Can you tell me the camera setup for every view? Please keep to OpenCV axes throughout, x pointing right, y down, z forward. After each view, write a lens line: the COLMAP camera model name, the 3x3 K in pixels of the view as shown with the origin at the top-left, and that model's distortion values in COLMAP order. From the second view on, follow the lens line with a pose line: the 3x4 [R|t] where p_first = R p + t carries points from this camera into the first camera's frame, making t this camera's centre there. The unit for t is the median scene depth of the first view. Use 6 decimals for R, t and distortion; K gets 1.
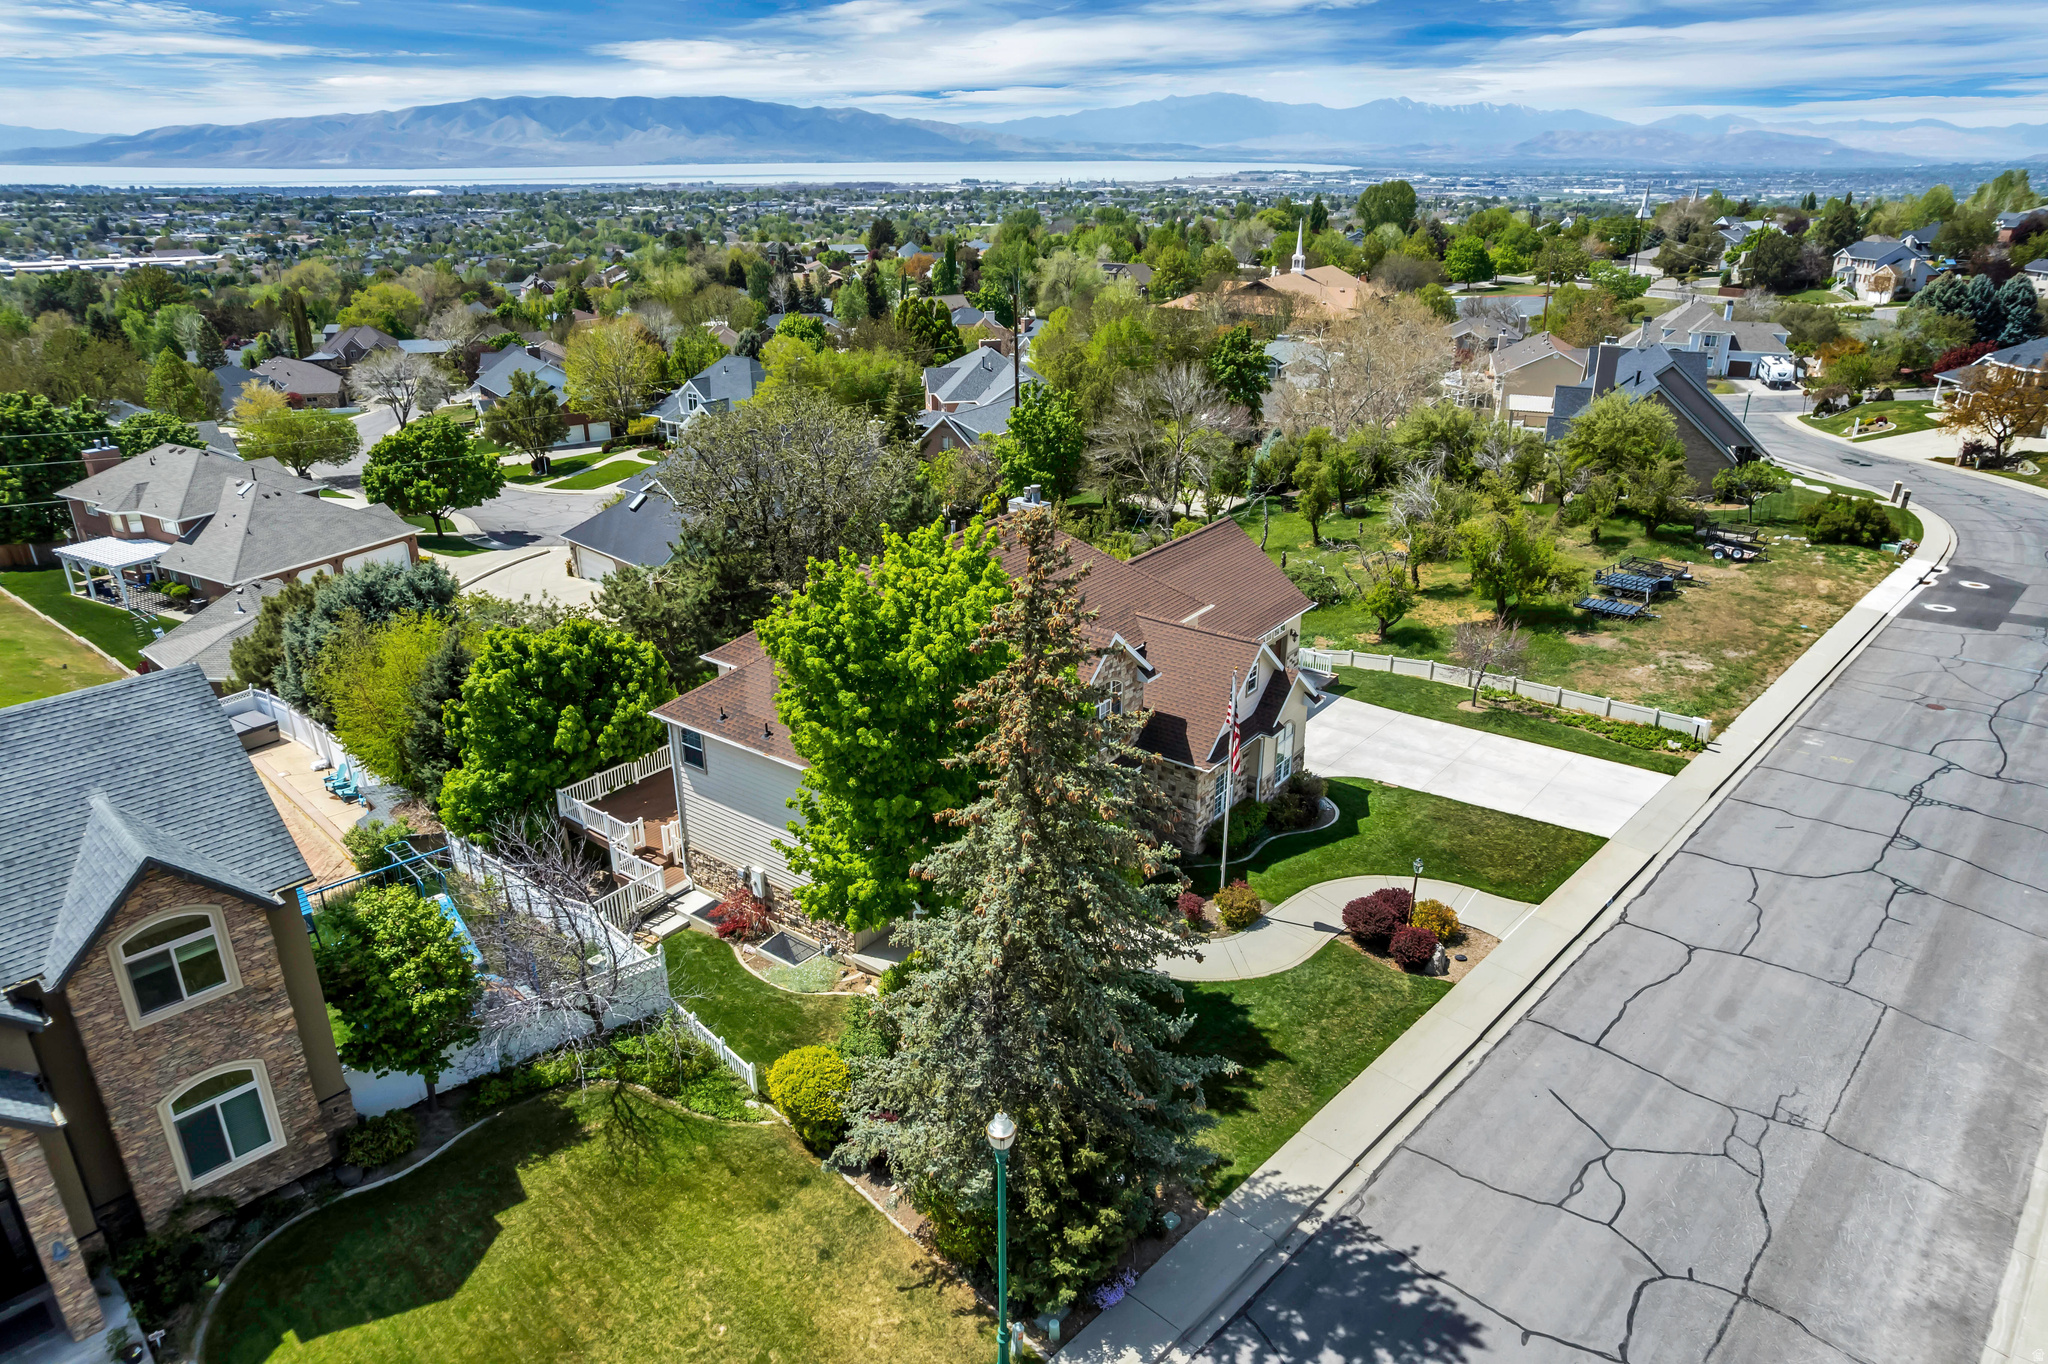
lens RADIAL K [[1309.6, 0, 1035.0], [0, 1309.6, 671.8], [0, 0, 1]] dist [-0.080541, 0.074497]
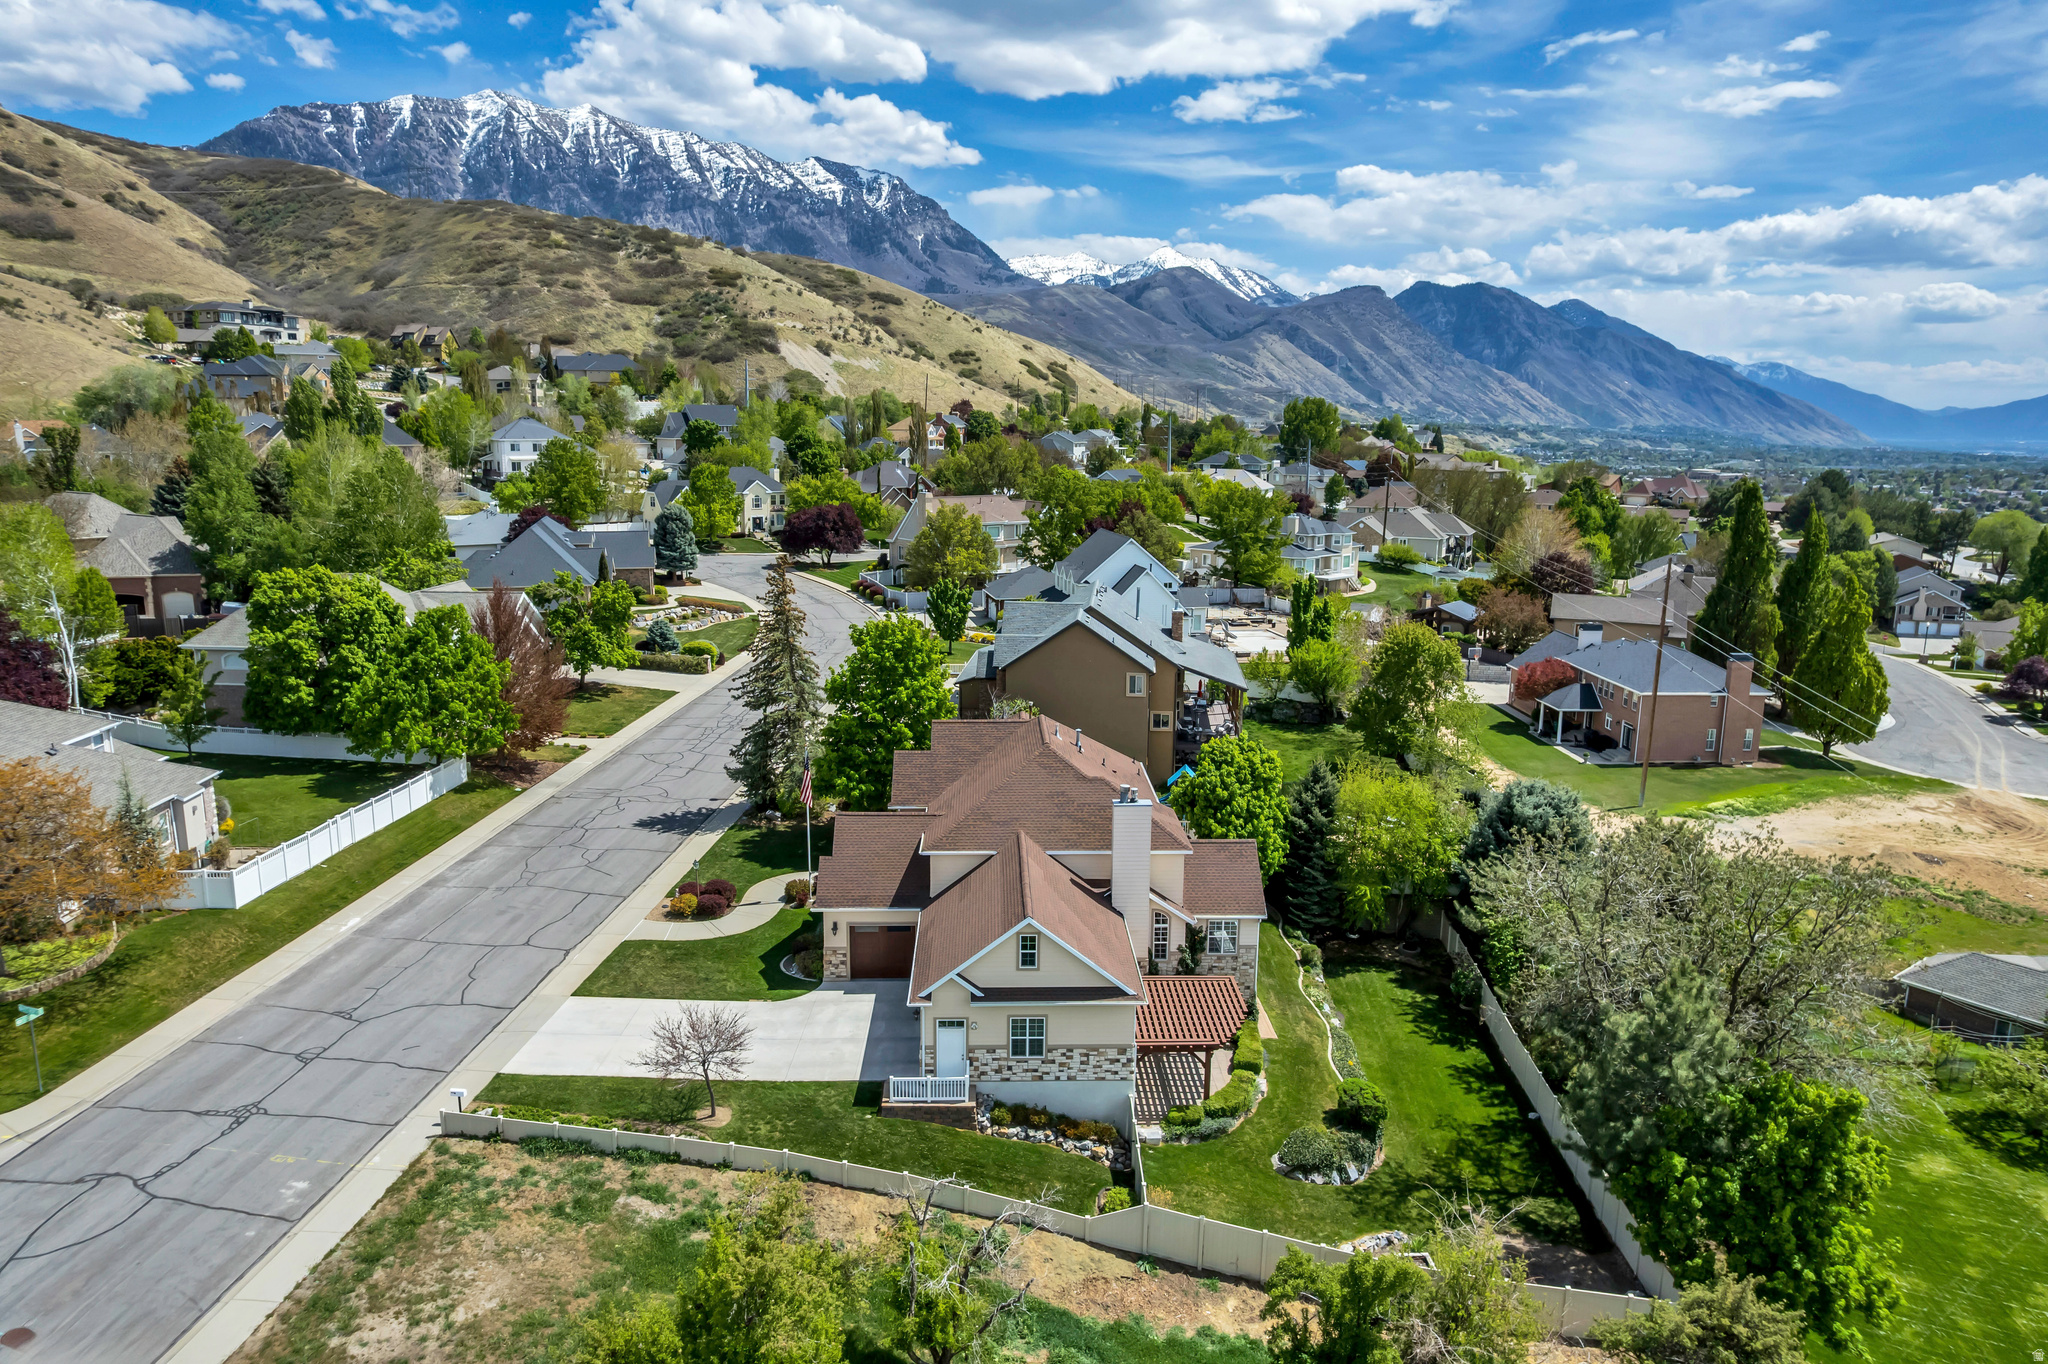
lens RADIAL K [[1309.6, 0, 1033.2], [0, 1309.6, 668.2], [0, 0, 1]] dist [-0.080541, 0.074497]
pose [[-0.782925, 0.108061, -0.612659, 0.509849], [-0.243835, 0.852701, 0.462001, -0.508990], [0.572339, 0.511100, -0.641252, 1.169570]]
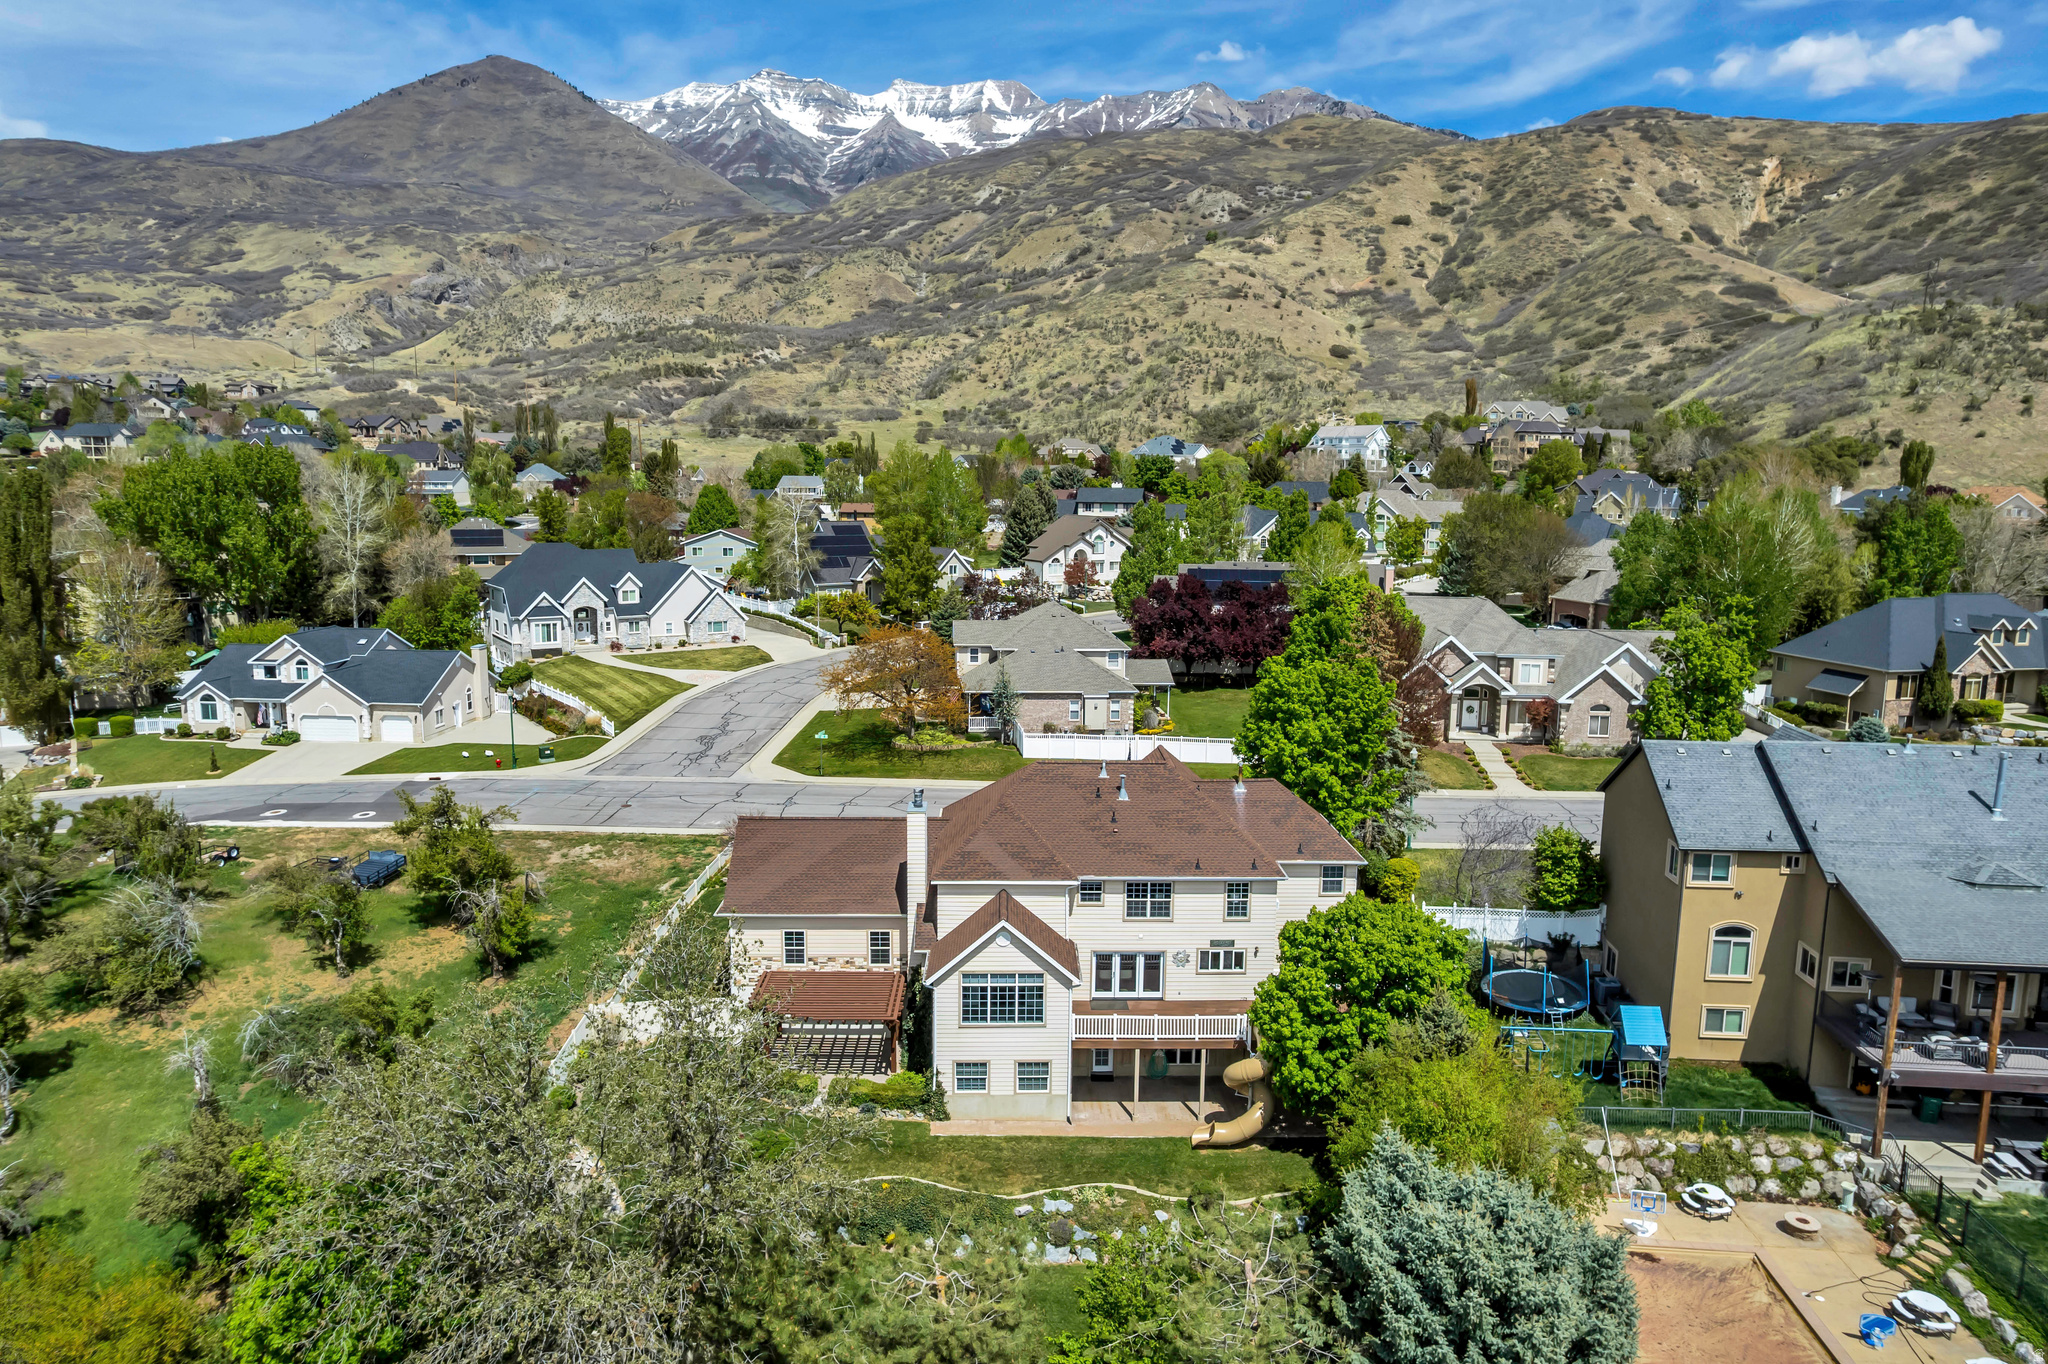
lens RADIAL K [[1309.6, 0, 1033.6], [0, 1309.6, 670.2], [0, 0, 1]] dist [-0.080541, 0.074497]
pose [[-0.615255, -0.124259, 0.778473, -0.643223], [0.285169, 0.885545, 0.366728, -0.435997], [-0.734942, 0.447628, -0.509401, 1.056998]]
